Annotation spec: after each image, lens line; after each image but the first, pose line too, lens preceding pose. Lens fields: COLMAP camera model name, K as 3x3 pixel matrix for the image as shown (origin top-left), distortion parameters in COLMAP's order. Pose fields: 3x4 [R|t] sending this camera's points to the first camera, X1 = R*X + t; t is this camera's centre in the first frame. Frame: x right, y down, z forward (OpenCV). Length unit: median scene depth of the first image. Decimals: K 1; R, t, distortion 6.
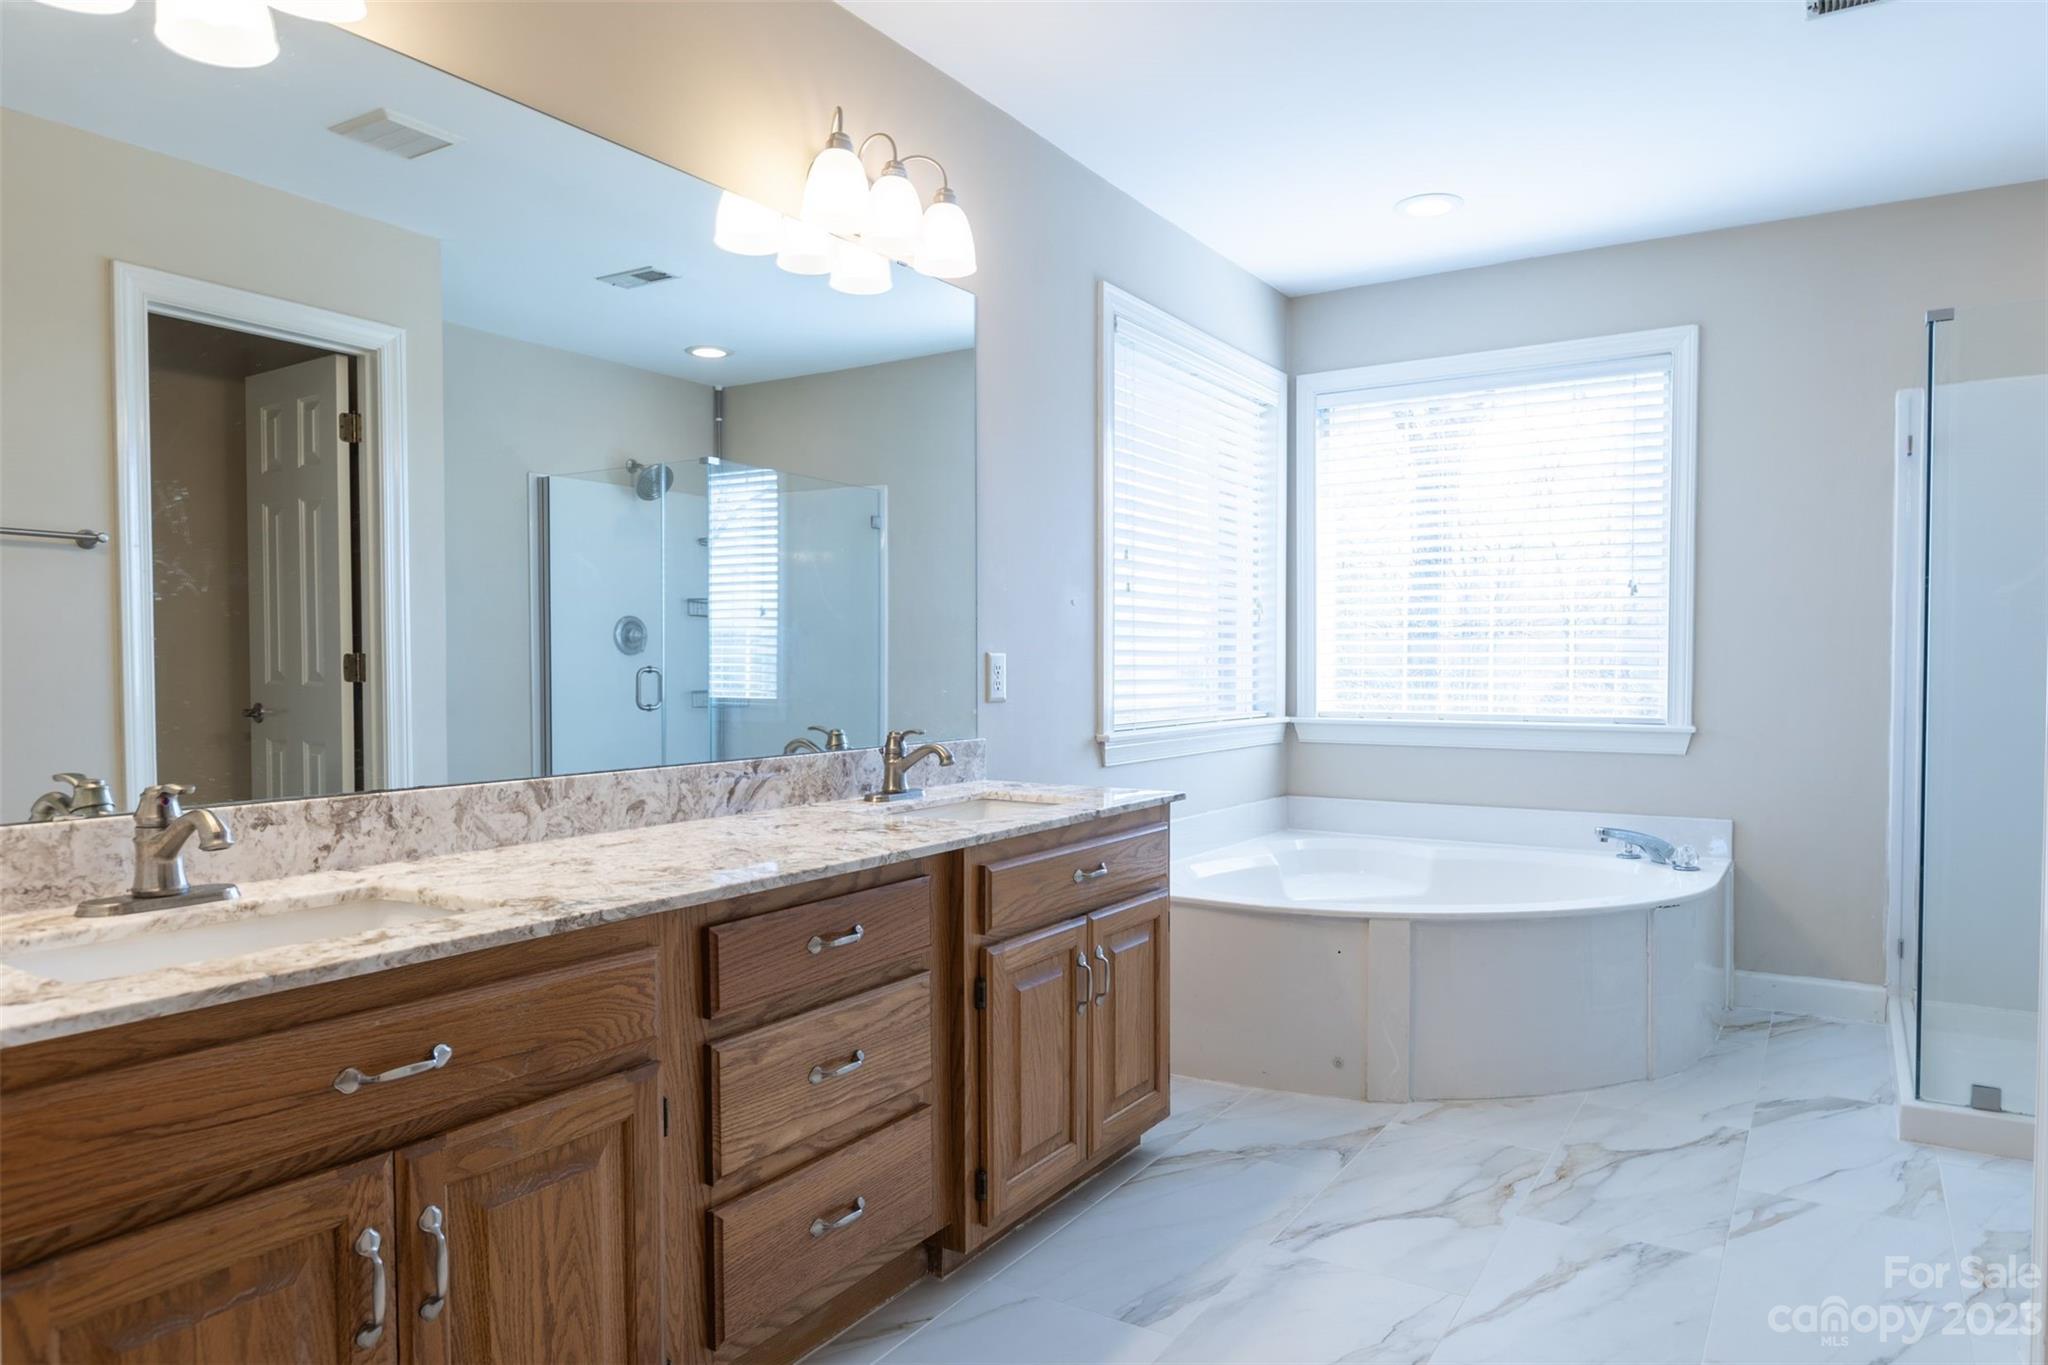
lens RADIAL K [[1276.3, 0, 1079.9], [0, 1276.3, 708.3], [0, 0, 1]] dist [-0.002374, -0.002279]
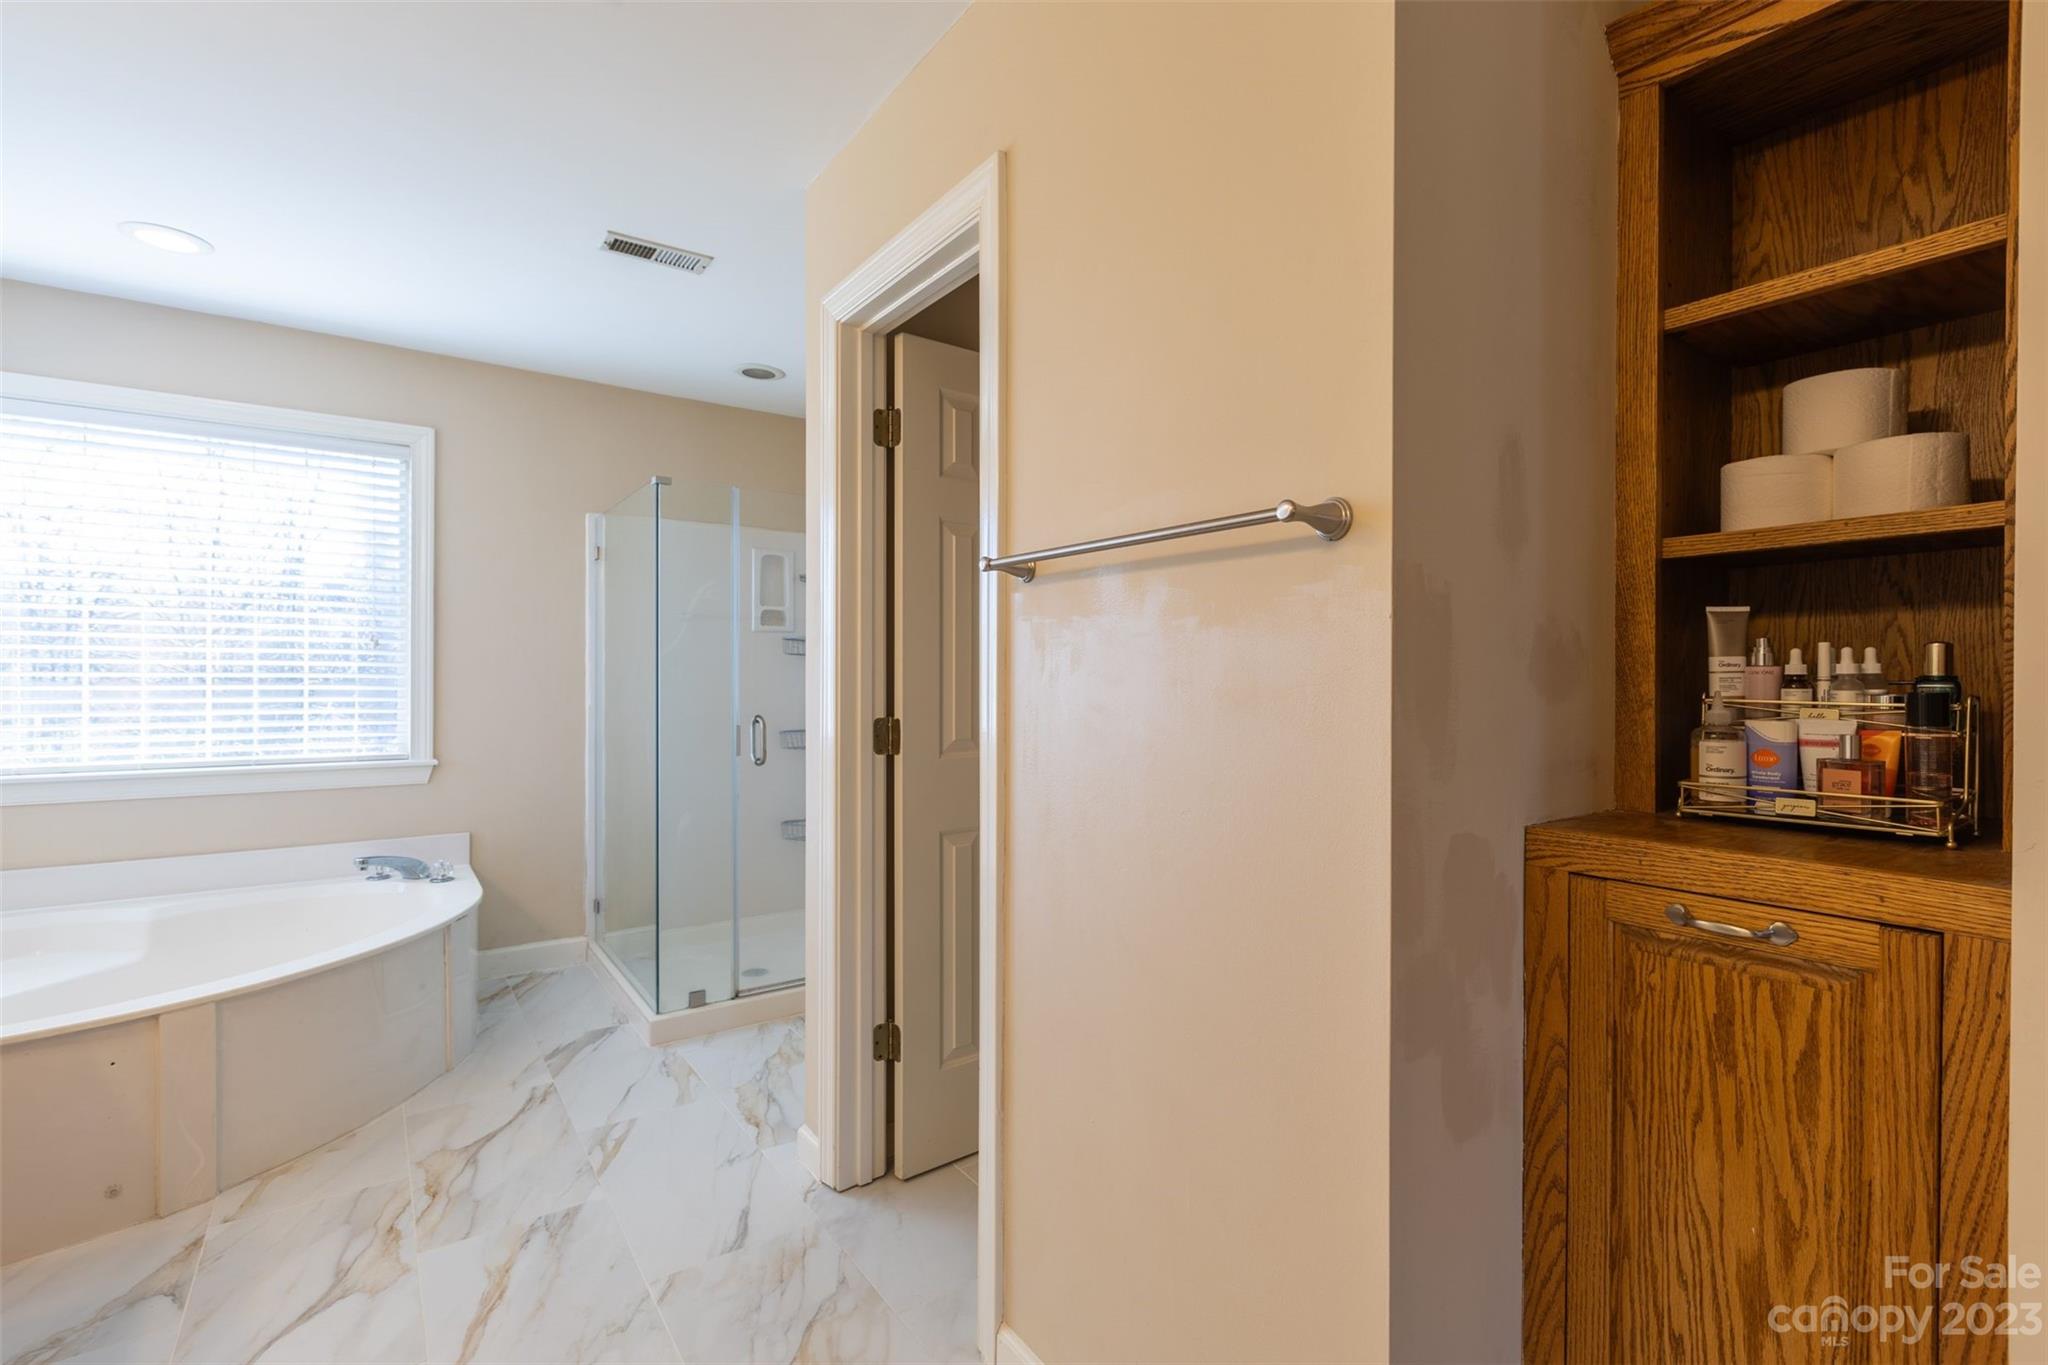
lens RADIAL K [[930.7, 0, 1043.0], [0, 930.7, 681.4], [0, 0, 1]] dist [0.002860, -0.000929]
pose [[0.391776, -0.004211, 0.920051, -0.133995], [0.027826, 0.999586, -0.007274, -0.047884], [-0.919640, 0.028451, 0.391731, 0.160107]]
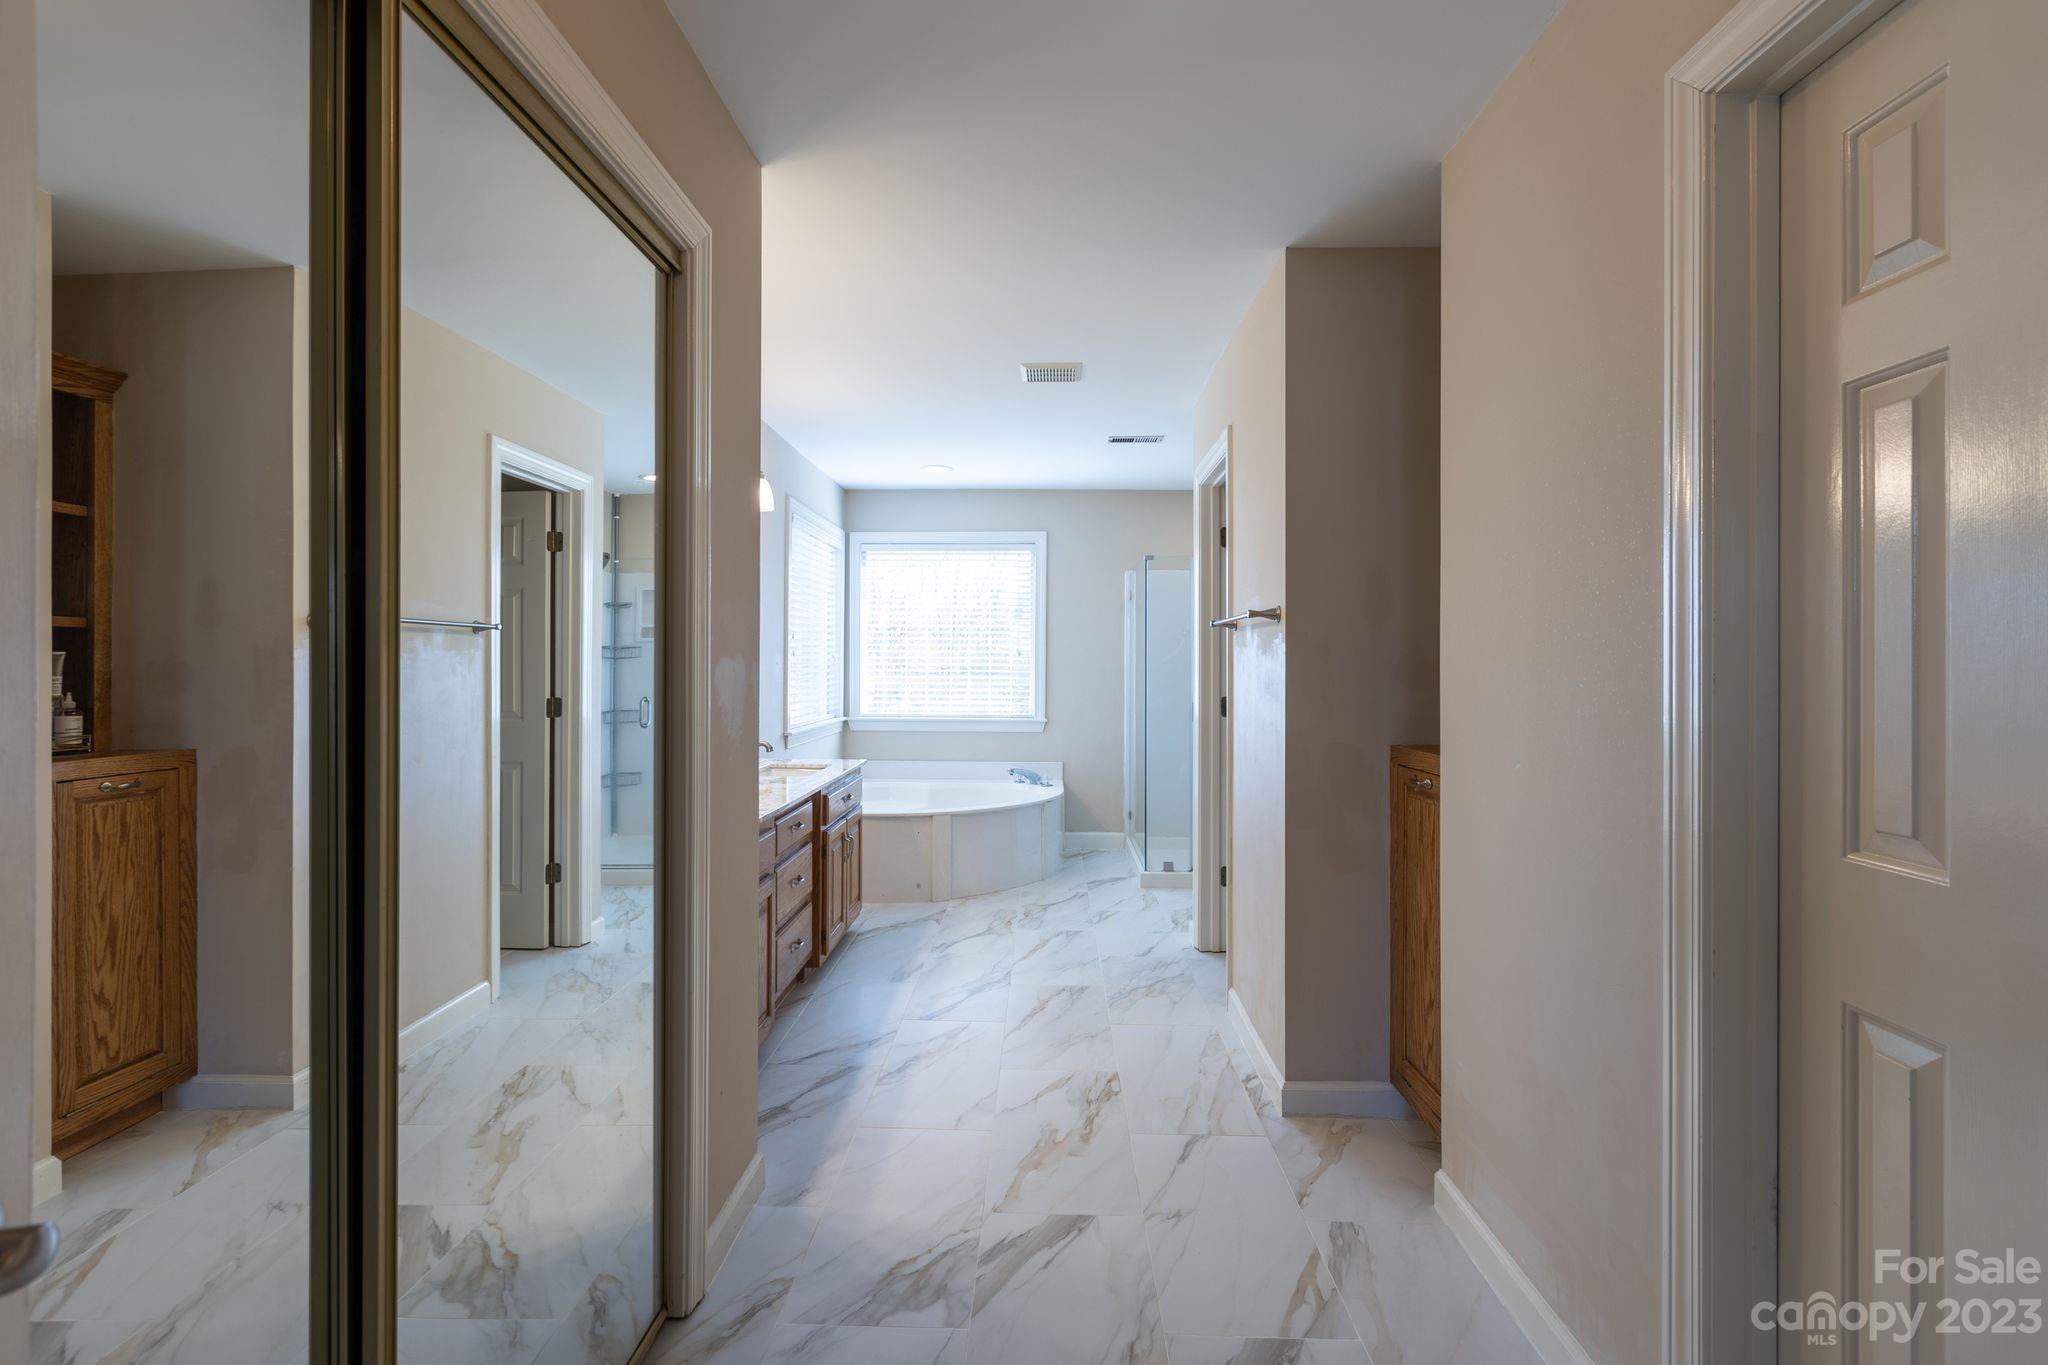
lens RADIAL K [[930.7, 0, 1023.5], [0, 930.7, 671.1], [0, 0, 1]] dist [0.002860, -0.000929]
pose [[0.871622, 0.001203, 0.490177, -0.402779], [0.012216, 0.999633, -0.024175, -0.036350], [-0.490026, 0.027060, 0.871288, -0.432807]]
